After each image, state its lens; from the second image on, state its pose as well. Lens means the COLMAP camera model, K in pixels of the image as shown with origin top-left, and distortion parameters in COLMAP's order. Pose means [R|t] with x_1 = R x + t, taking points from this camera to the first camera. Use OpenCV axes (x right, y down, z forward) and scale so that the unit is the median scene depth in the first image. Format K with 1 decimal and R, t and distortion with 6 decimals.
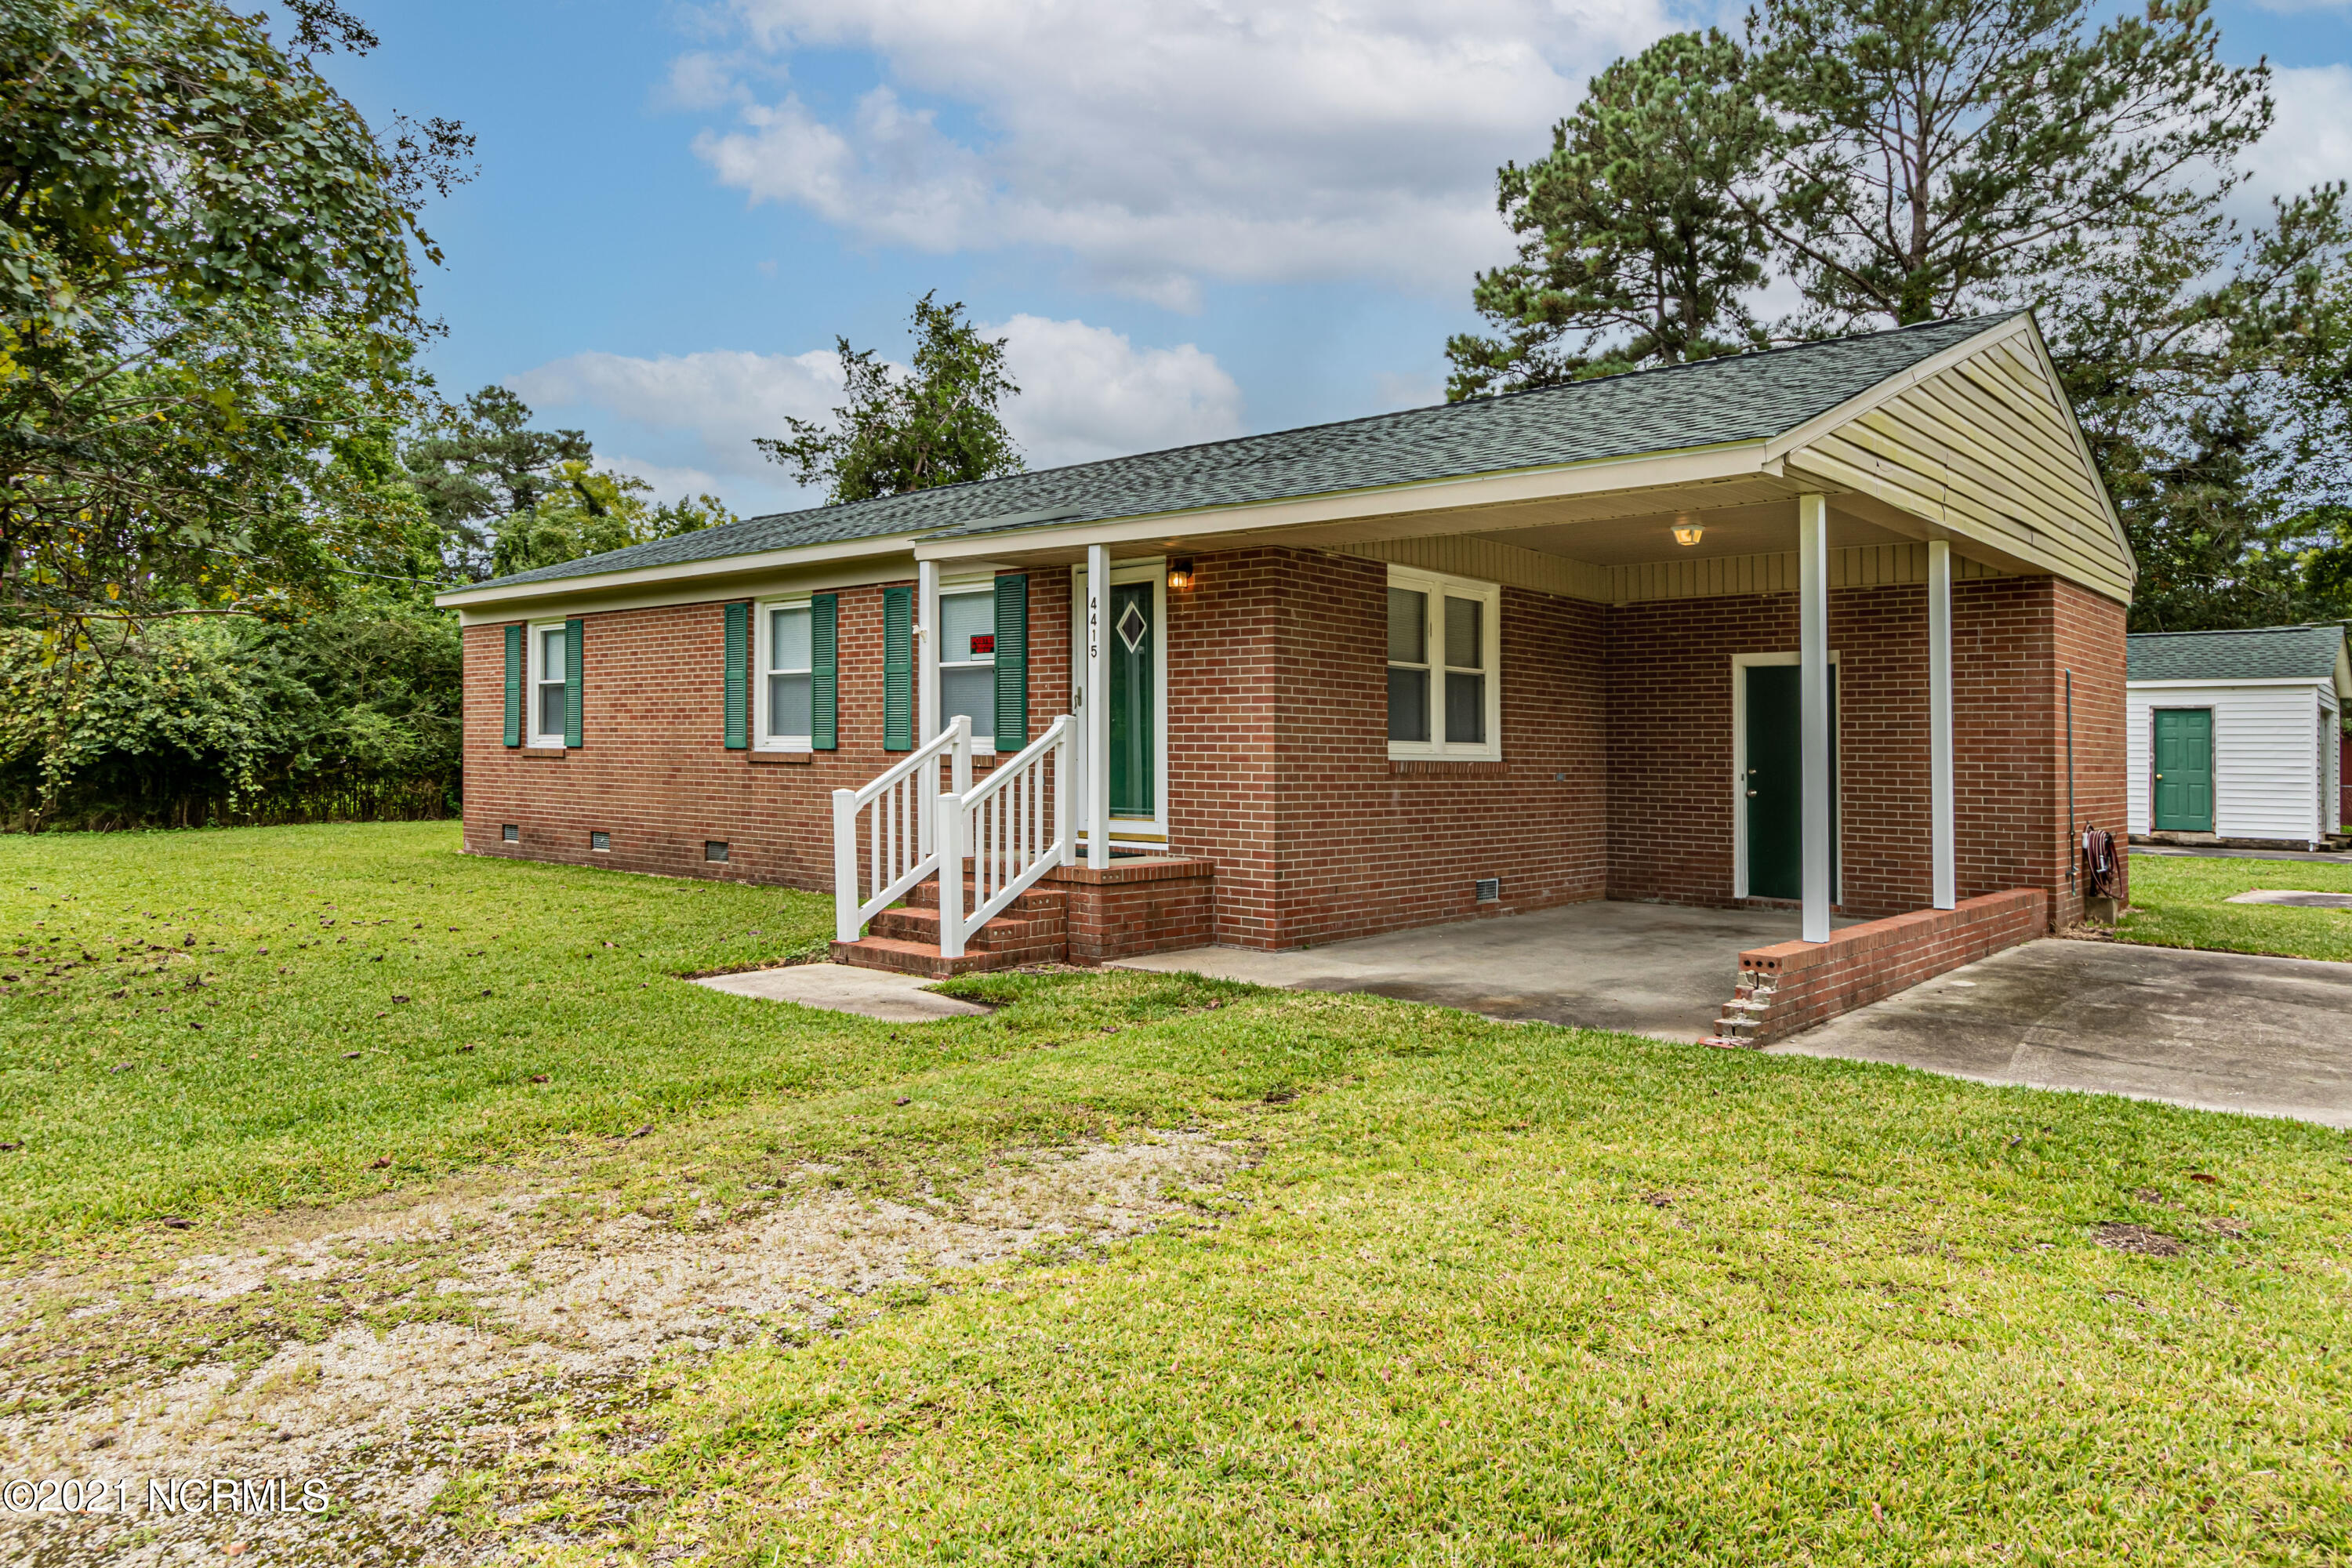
lens RADIAL K [[1524.4, 0, 1176.0], [0, 1524.4, 784.0], [0, 0, 1]] dist [0.010184, 0.000499]
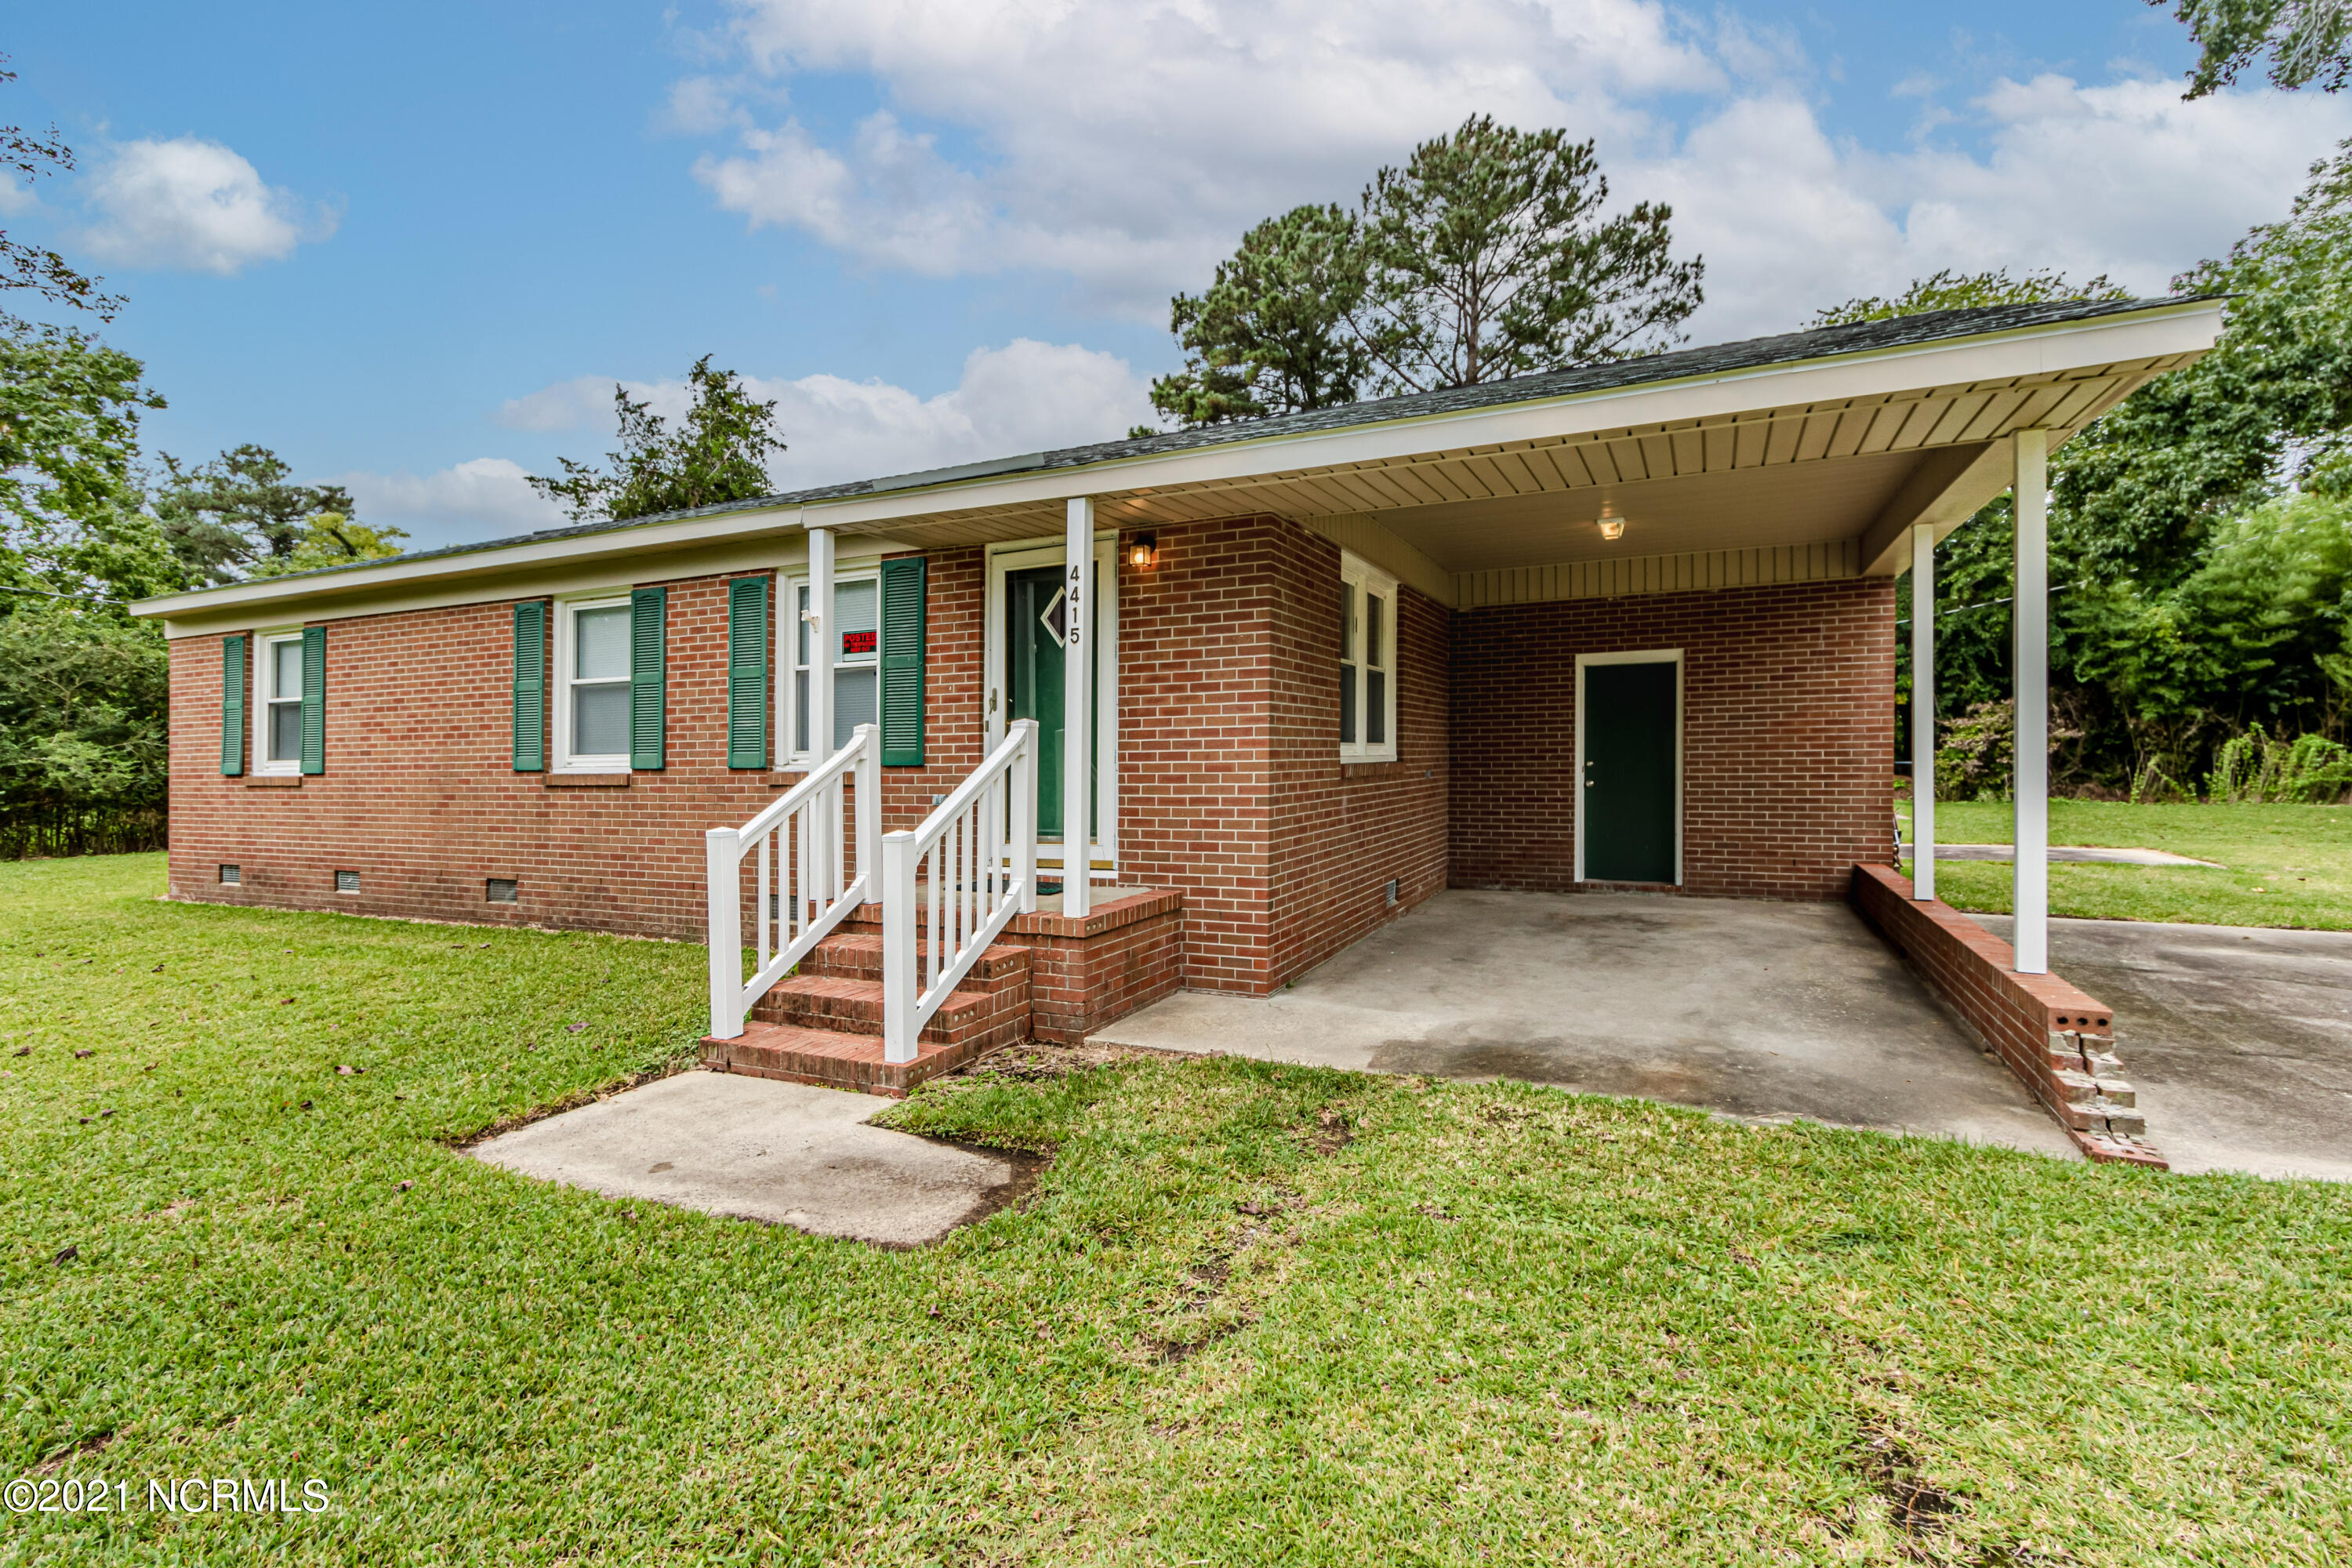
lens RADIAL K [[1113.0, 0, 1175.4], [0, 1113.0, 711.2], [0, 0, 1]] dist [0.006290, 0.001086]
pose [[0.964055, -0.016729, 0.265175, -0.104193], [0.032391, 0.997972, -0.054798, -0.010851], [-0.263721, 0.061418, 0.962642, 0.299311]]
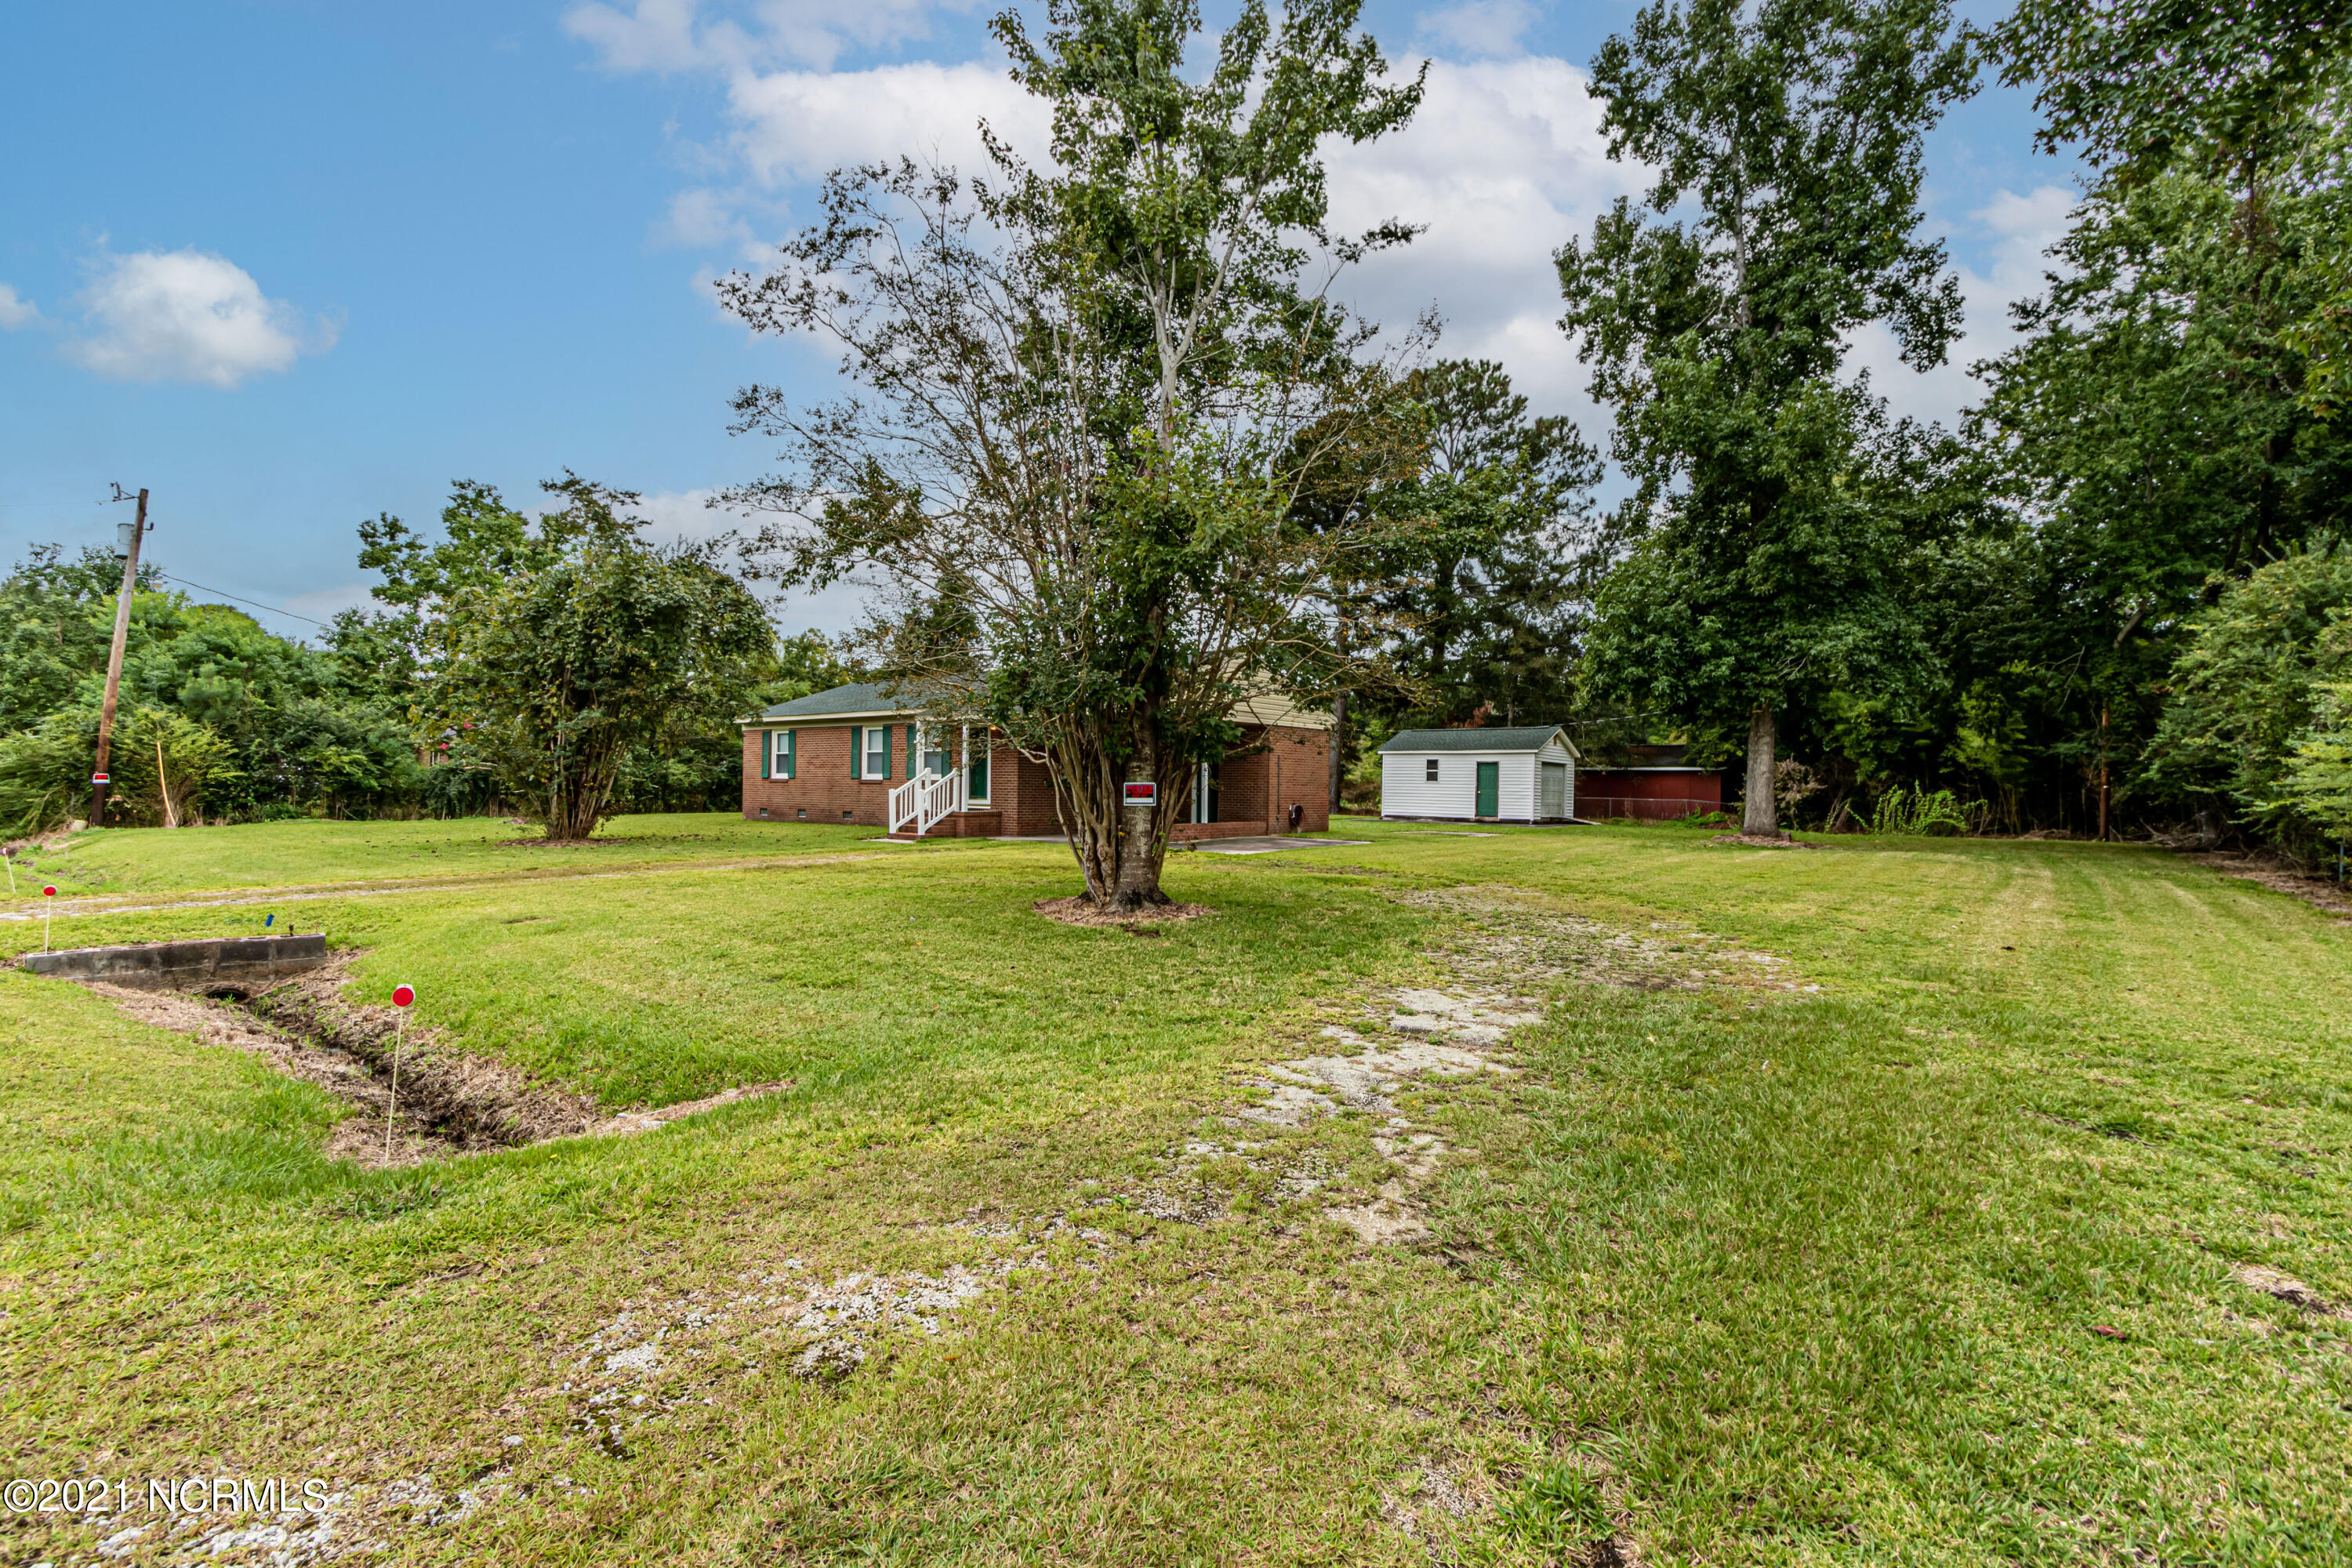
lens RADIAL K [[1158.4, 0, 1176.0], [0, 1158.4, 784.0], [0, 0, 1]] dist [0.000638, 0.000126]
pose [[0.999886, 0.000383, 0.015116, 0.275650], [-0.000041, 0.999744, -0.022624, 0.035787], [-0.015121, 0.022621, 0.999630, -1.165043]]
